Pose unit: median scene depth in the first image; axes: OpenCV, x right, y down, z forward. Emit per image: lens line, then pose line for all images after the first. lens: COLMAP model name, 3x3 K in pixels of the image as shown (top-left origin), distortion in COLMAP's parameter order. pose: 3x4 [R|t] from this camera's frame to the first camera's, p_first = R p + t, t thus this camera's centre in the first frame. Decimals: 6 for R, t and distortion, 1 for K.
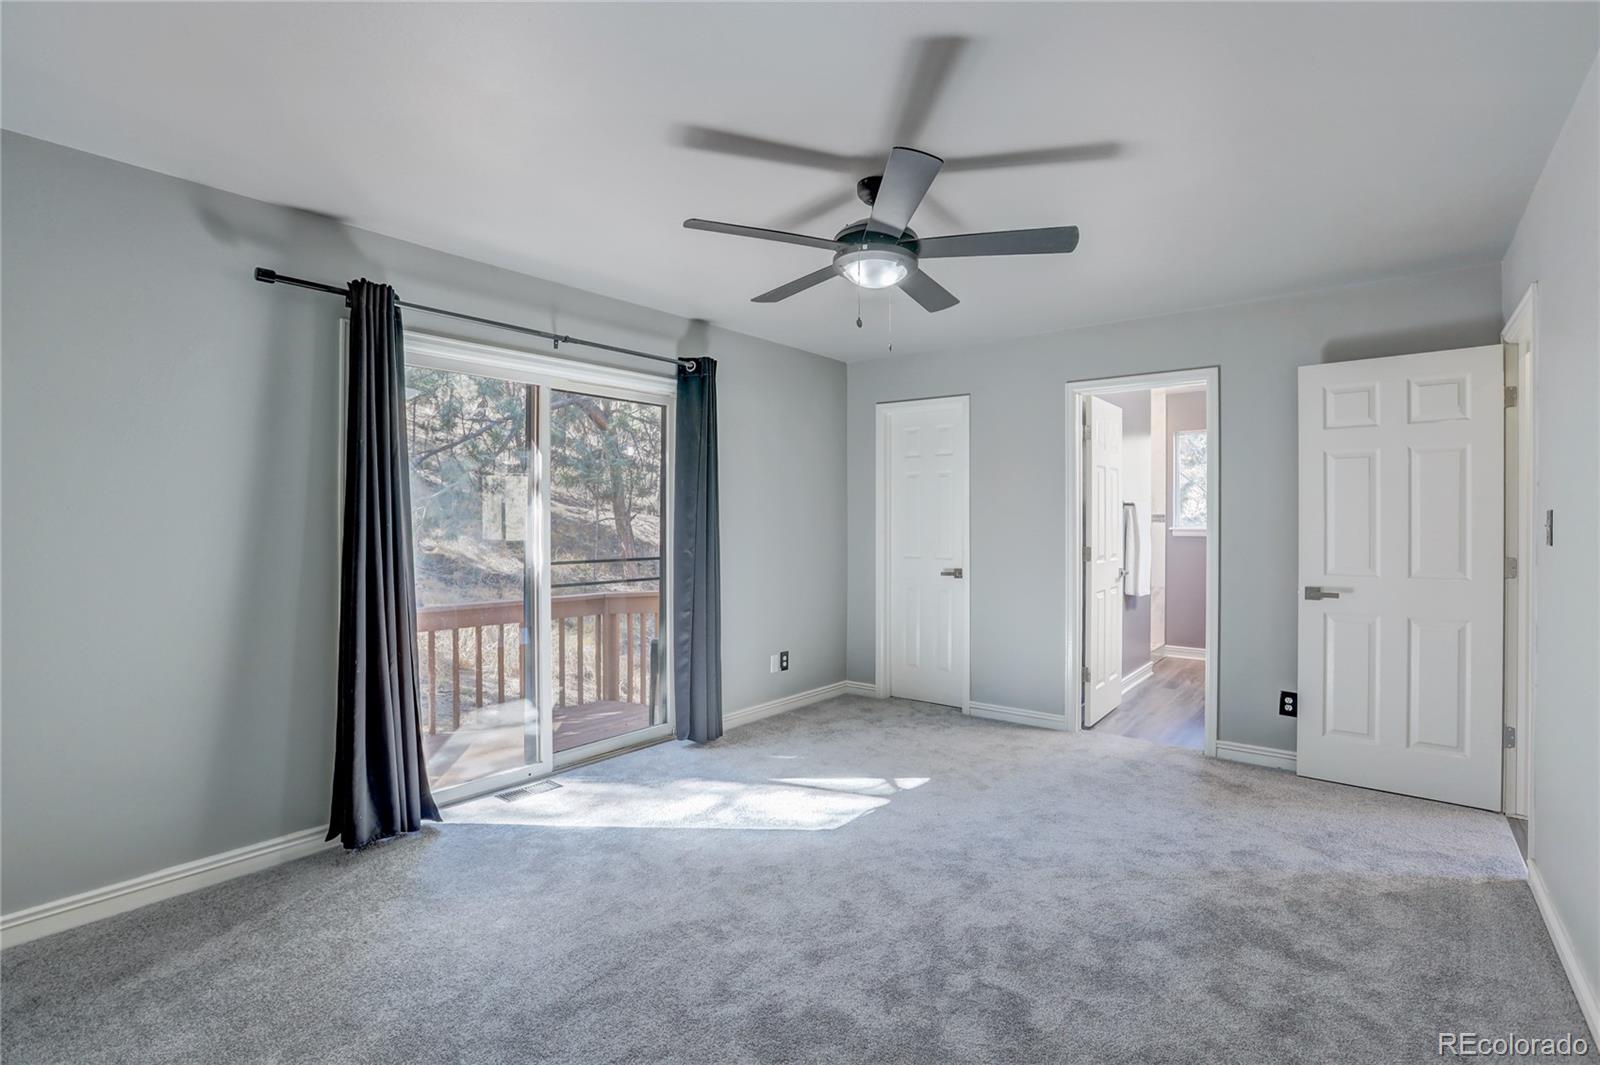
lens RADIAL K [[729.0, 0, 797.5], [0, 729.0, 521.2], [0, 0, 1]] dist [-0.058965, 0.017003]
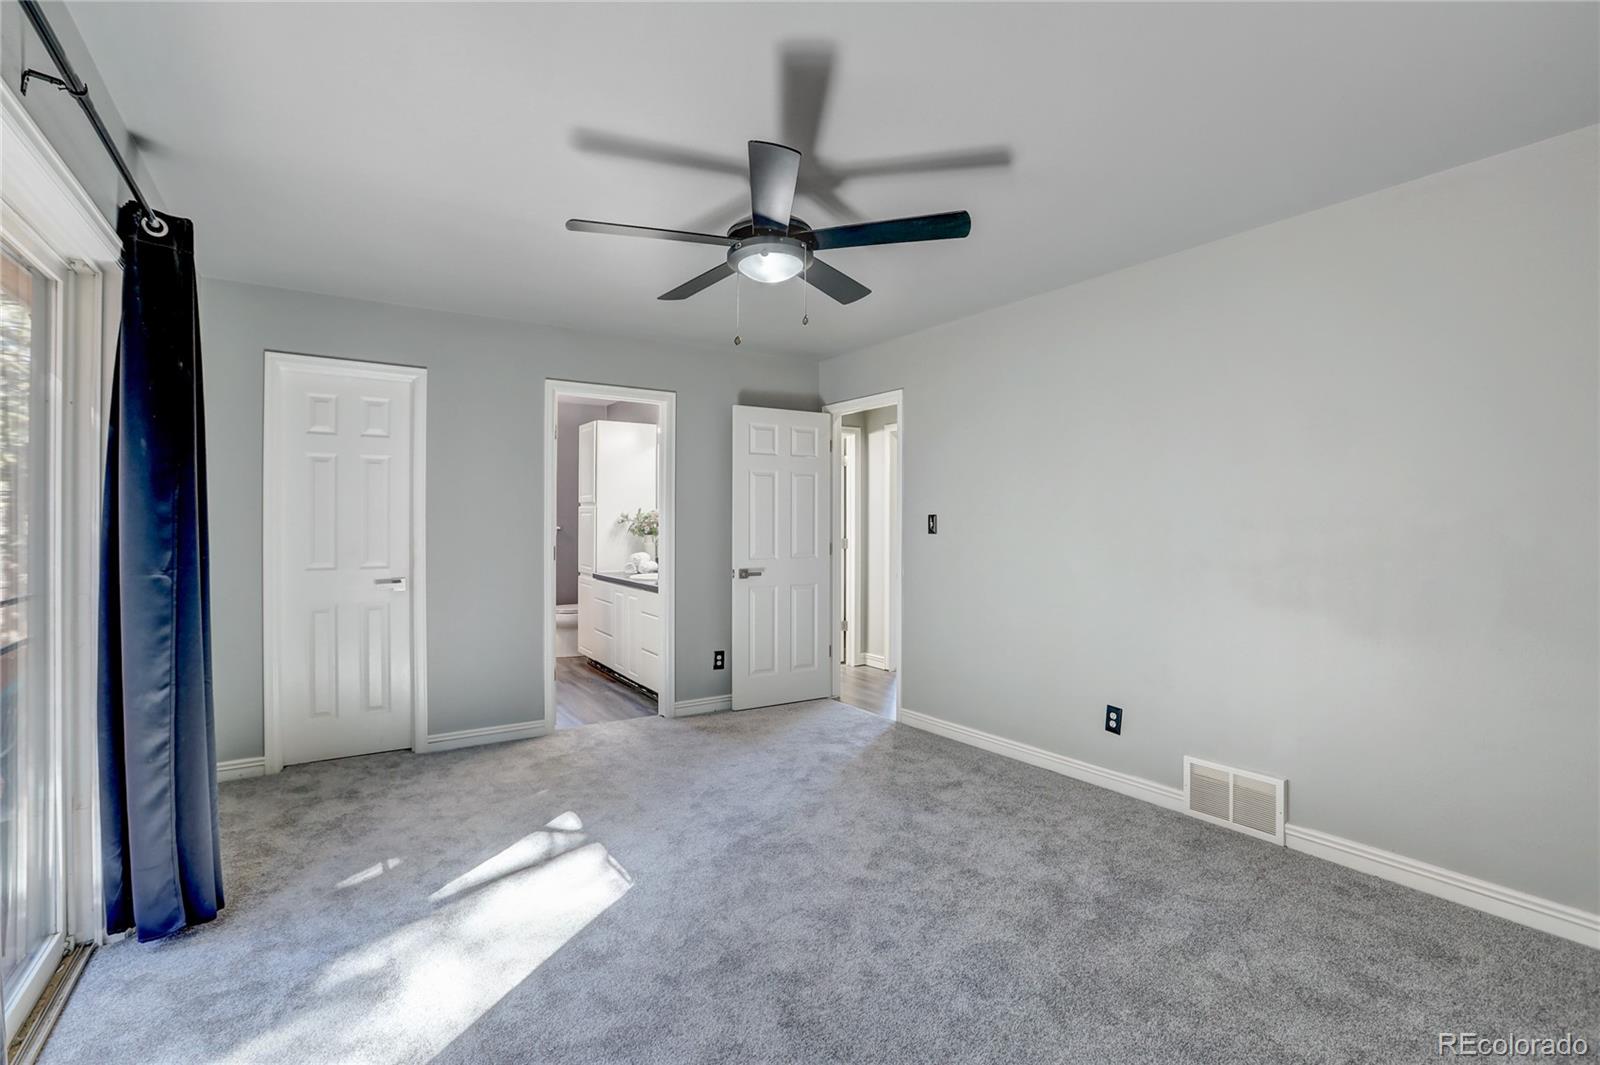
lens RADIAL K [[729.0, 0, 797.5], [0, 729.0, 521.2], [0, 0, 1]] dist [-0.058965, 0.017003]
pose [[0.302008, 0.004023, 0.953297, -0.579367], [-0.001373, 0.999992, -0.003785, 0.006023], [-0.953304, -0.000166, 0.302011, 0.480913]]
